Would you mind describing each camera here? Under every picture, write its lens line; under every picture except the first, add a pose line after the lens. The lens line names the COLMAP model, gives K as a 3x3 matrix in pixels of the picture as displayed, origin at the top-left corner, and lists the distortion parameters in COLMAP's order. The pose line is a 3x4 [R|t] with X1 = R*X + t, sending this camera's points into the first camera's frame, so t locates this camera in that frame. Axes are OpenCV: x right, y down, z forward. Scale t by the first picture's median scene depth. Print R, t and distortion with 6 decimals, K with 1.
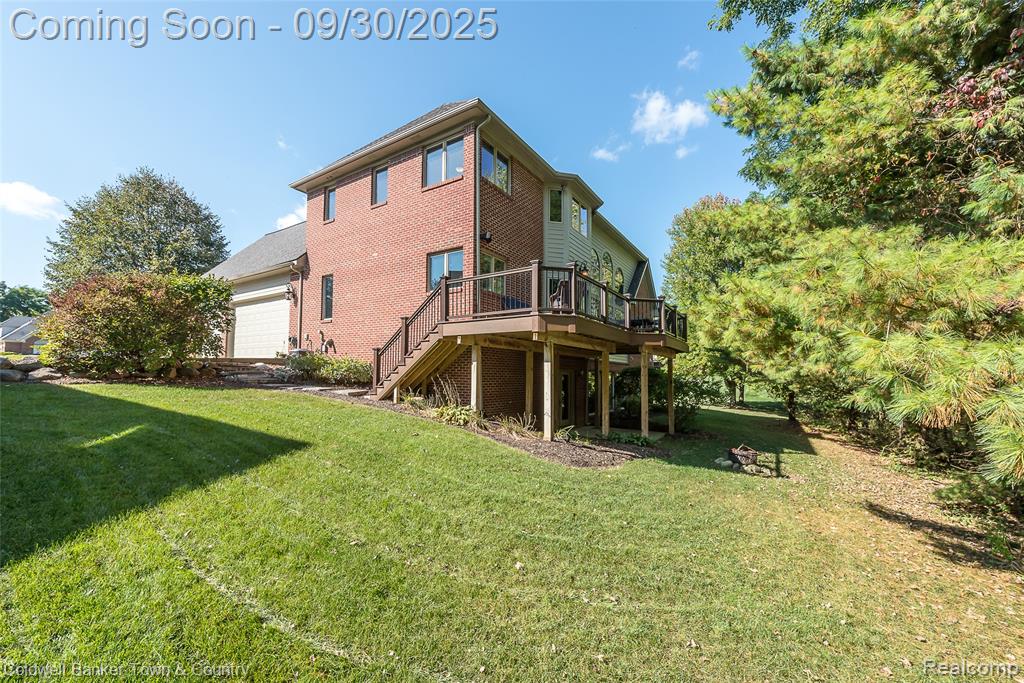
lens RADIAL K [[415.2, 0, 508.1], [0, 415.2, 329.1], [0, 0, 1]] dist [-0.000441, -0.000520]
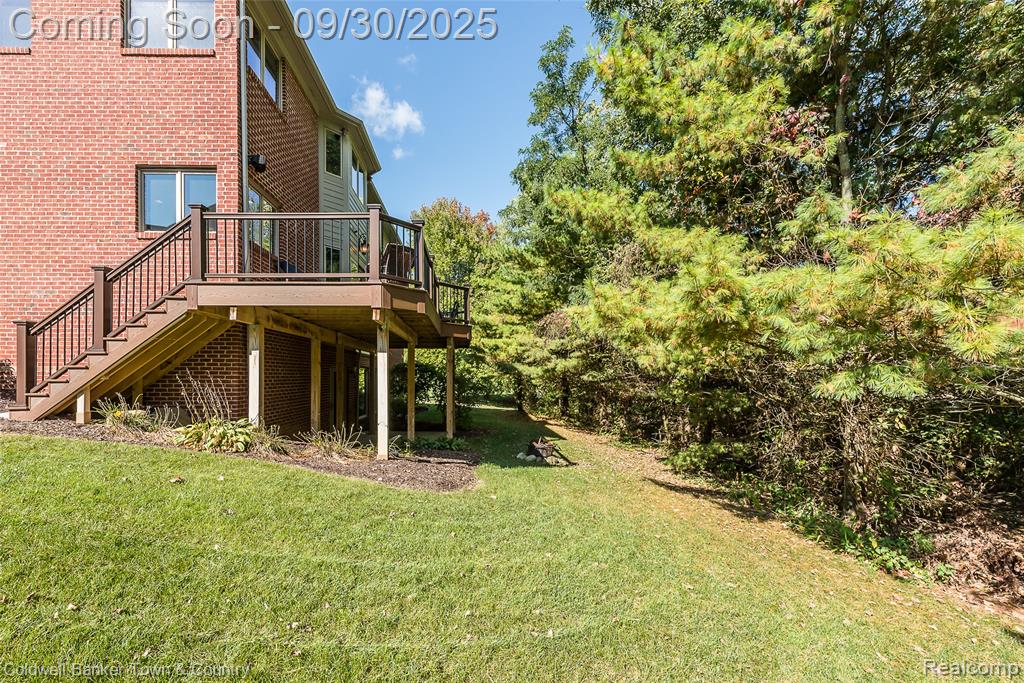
lens RADIAL K [[422.9, 0, 472.3], [0, 422.9, 359.3], [0, 0, 1]] dist [0.001993, -0.000127]
pose [[0.824694, 0.010563, 0.565481, -0.163729], [-0.053638, 0.996780, 0.059606, 0.033619], [-0.563031, -0.079488, 0.822604, 0.261457]]
